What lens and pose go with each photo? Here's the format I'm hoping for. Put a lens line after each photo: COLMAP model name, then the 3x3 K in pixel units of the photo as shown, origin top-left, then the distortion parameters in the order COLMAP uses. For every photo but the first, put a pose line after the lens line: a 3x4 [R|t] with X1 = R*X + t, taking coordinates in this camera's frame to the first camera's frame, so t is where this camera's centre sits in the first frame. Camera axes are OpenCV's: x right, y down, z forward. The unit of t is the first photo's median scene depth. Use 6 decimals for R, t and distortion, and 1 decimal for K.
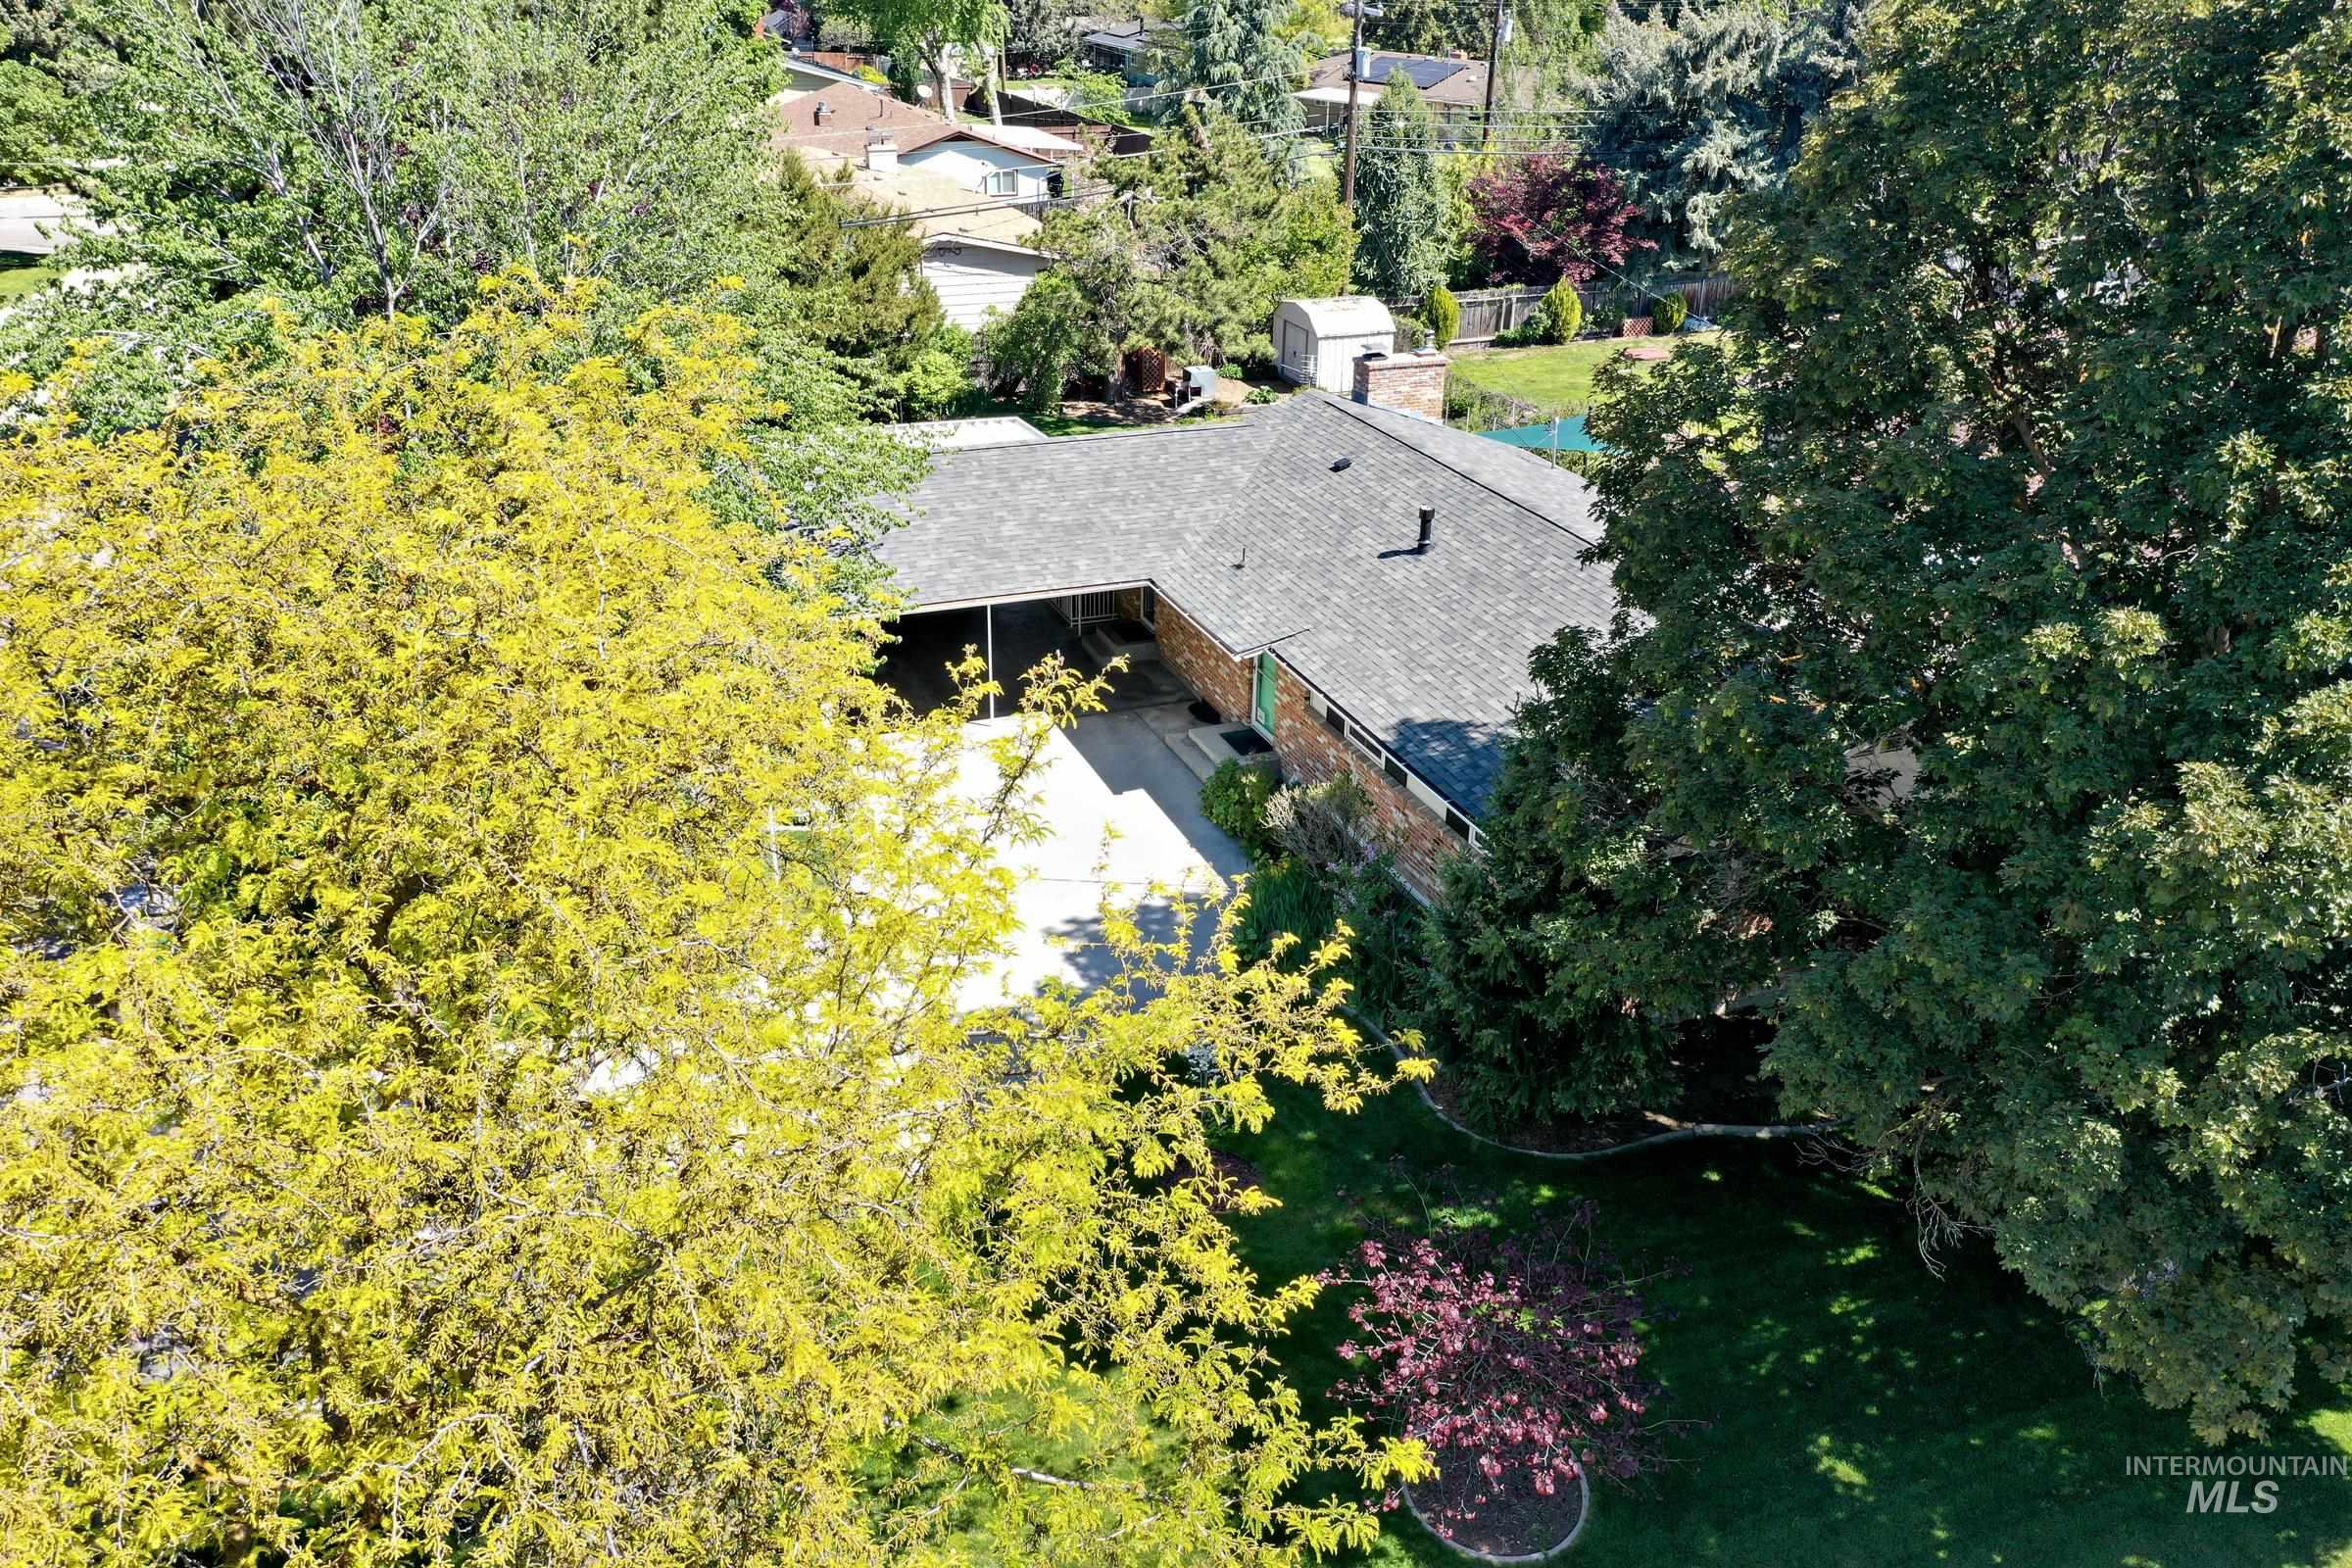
lens RADIAL K [[1874.8, 0, 1178.9], [0, 1874.8, 774.7], [0, 0, 1]] dist [0.019121, 0.009424]
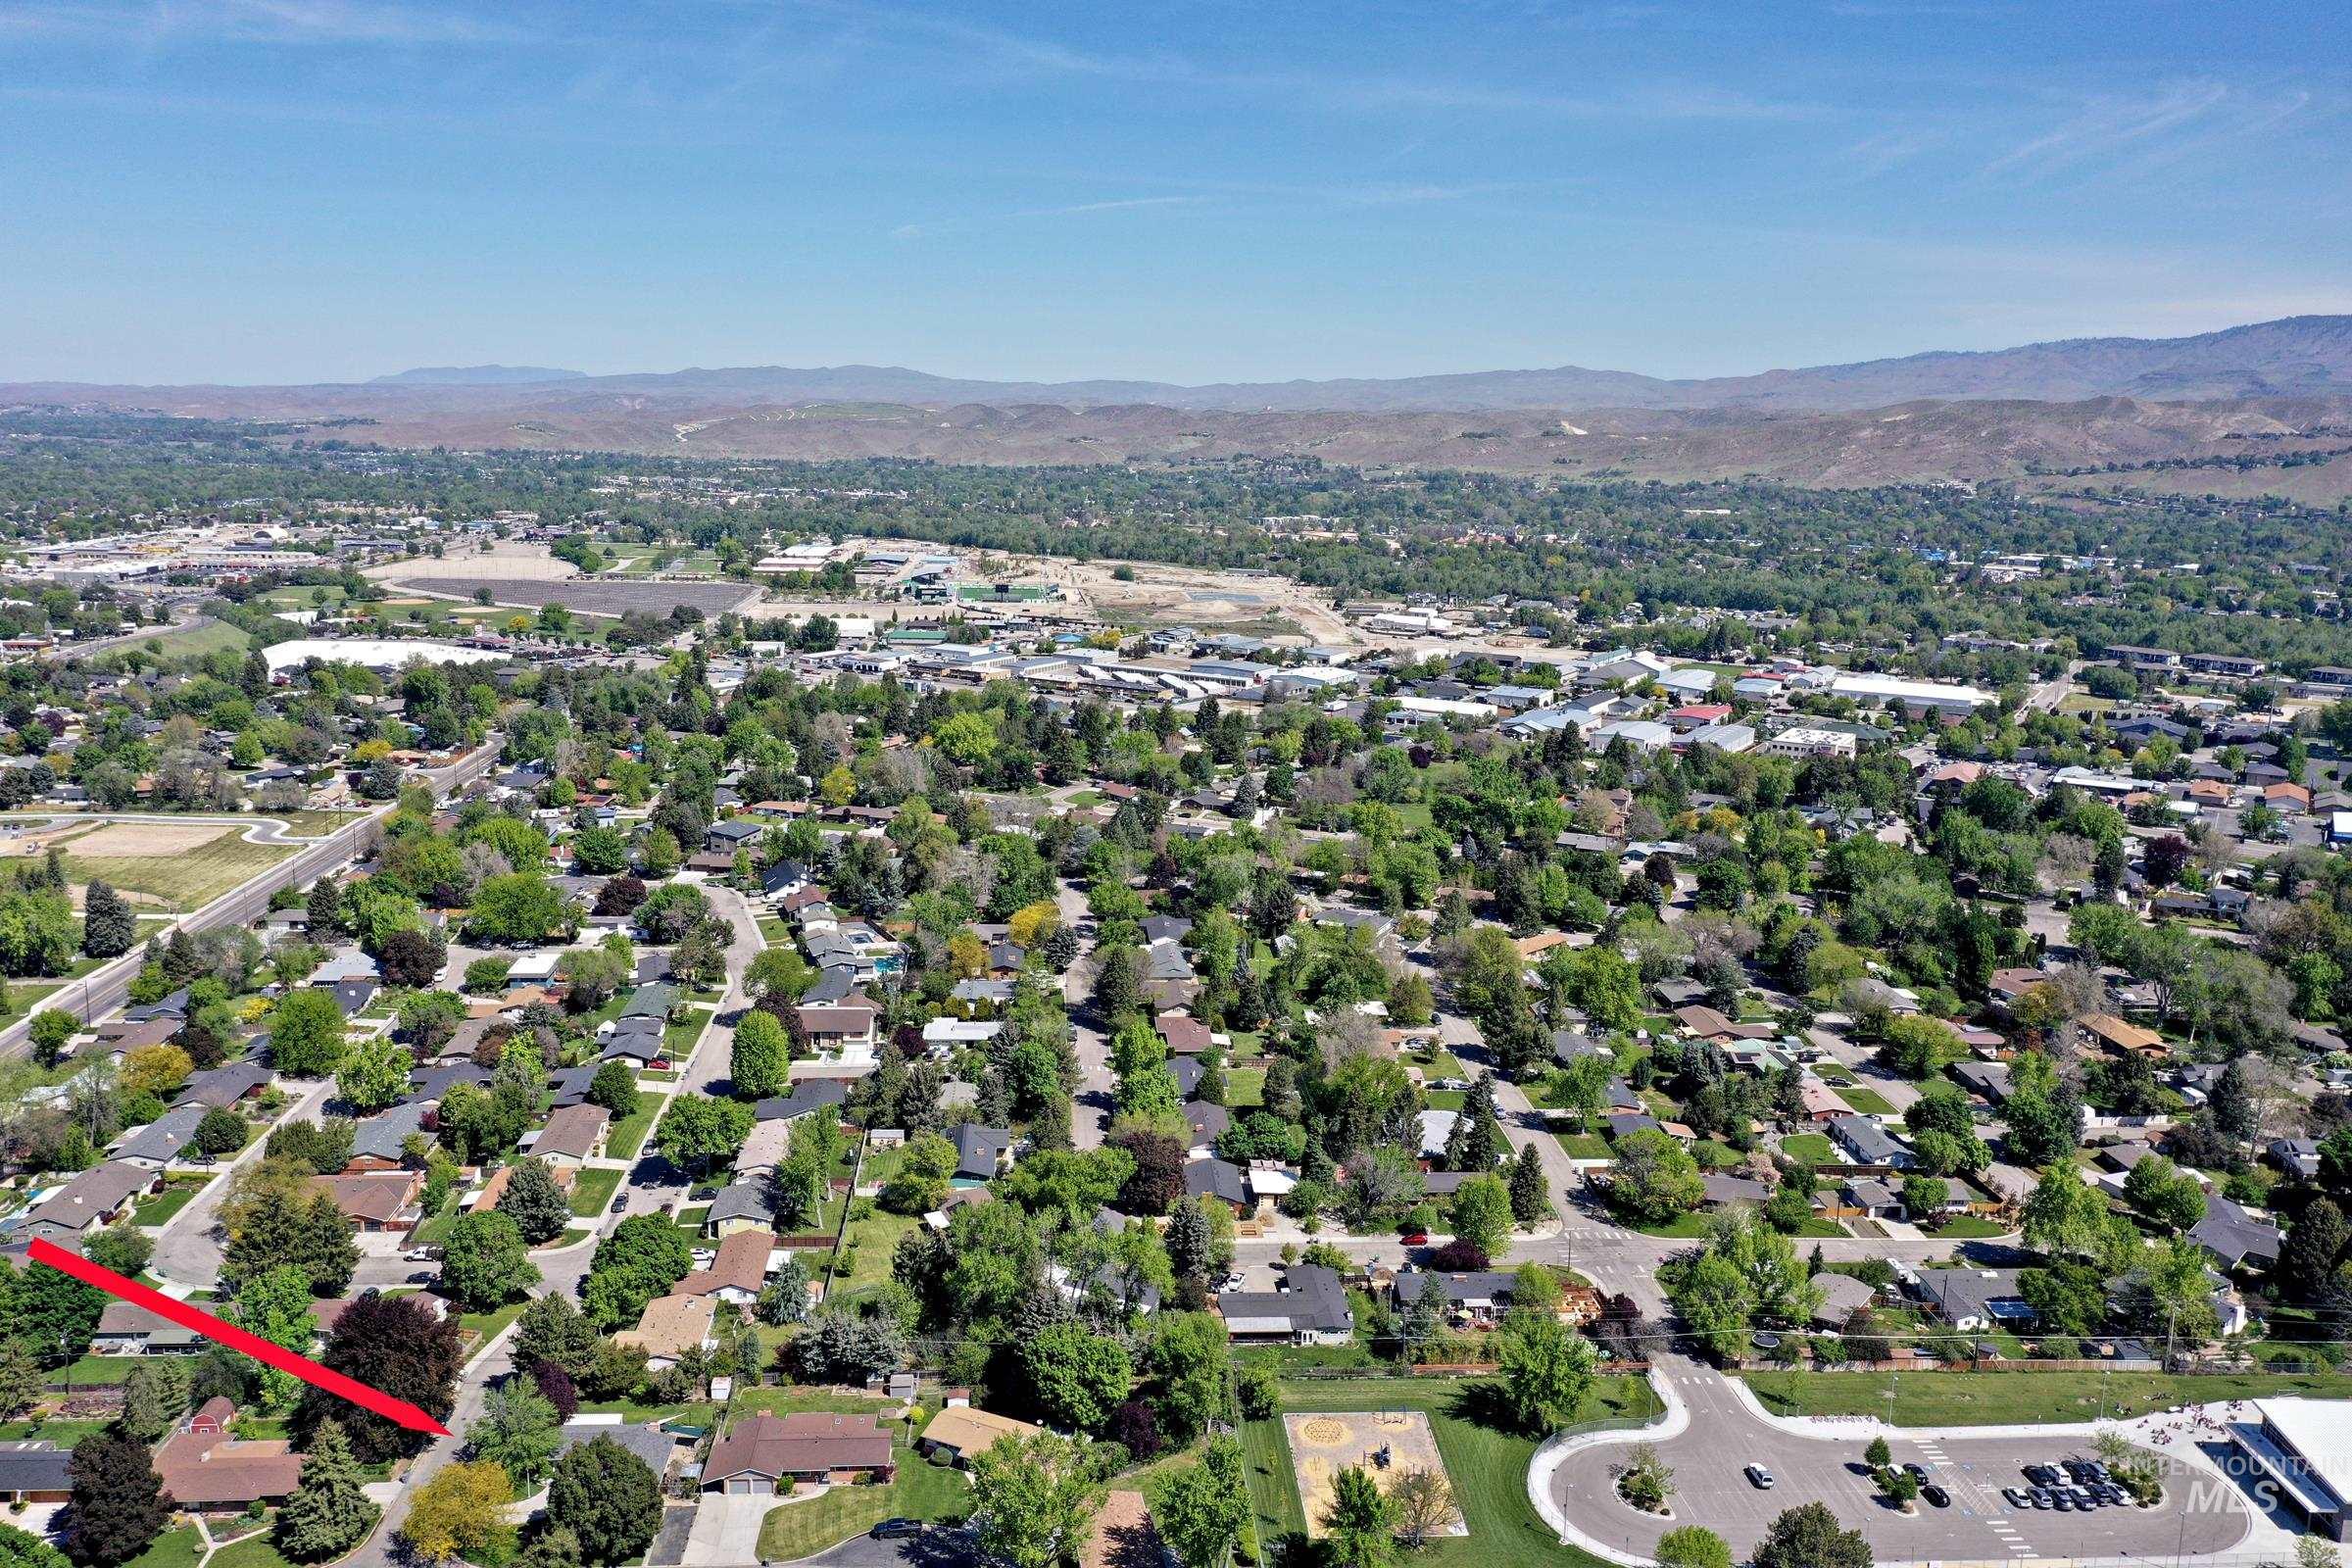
lens RADIAL K [[1874.8, 0, 1168.2], [0, 1874.8, 782.4], [0, 0, 1]] dist [0.019121, 0.009424]
pose [[0.950212, 0.062464, -0.305279, 2.824081], [-0.136676, 0.963979, -0.228177, -0.853146], [0.280030, 0.258541, 0.924522, -3.996301]]
